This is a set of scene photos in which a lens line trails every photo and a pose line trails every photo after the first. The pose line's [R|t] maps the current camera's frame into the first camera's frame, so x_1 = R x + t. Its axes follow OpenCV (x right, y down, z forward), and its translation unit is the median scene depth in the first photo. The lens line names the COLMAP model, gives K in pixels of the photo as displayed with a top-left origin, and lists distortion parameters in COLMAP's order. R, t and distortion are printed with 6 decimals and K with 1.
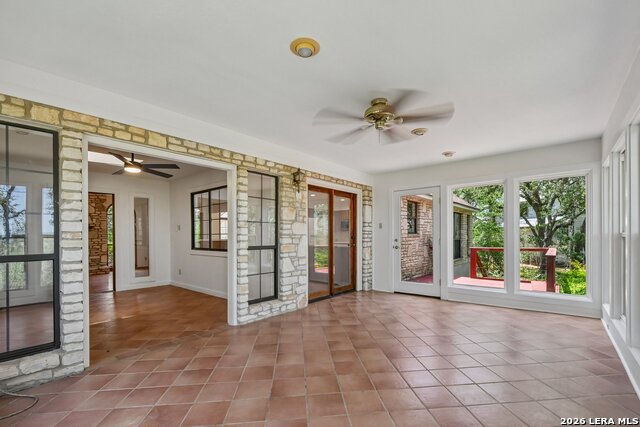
lens RADIAL K [[285.6, 0, 324.6], [0, 285.6, 237.4], [0, 0, 1]] dist [-0.000385, -0.000607]
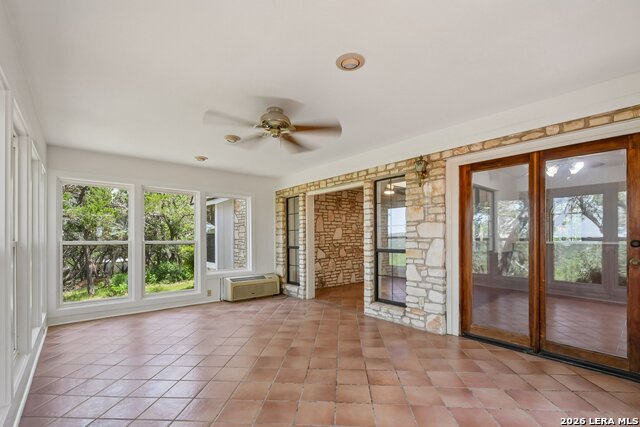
lens RADIAL K [[285.6, 0, 324.6], [0, 285.6, 237.4], [0, 0, 1]] dist [-0.000385, -0.000607]
pose [[-0.160325, 0.001384, -0.987063, 0.762904], [-0.001111, 0.999998, 0.001583, -0.012184], [0.987064, 0.001351, -0.160324, 0.869280]]
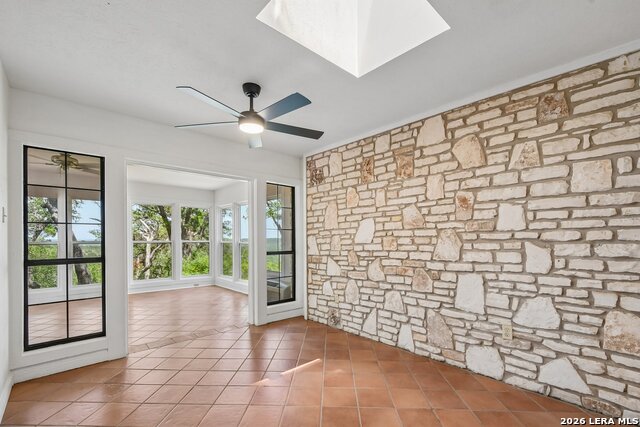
lens RADIAL K [[285.6, 0, 324.6], [0, 285.6, 237.4], [0, 0, 1]] dist [-0.000385, -0.000607]
pose [[-0.993720, 0.008692, 0.111553, -0.865340], [0.009459, 0.999935, 0.006353, -0.020271], [-0.111491, 0.007368, -0.993738, 1.499033]]
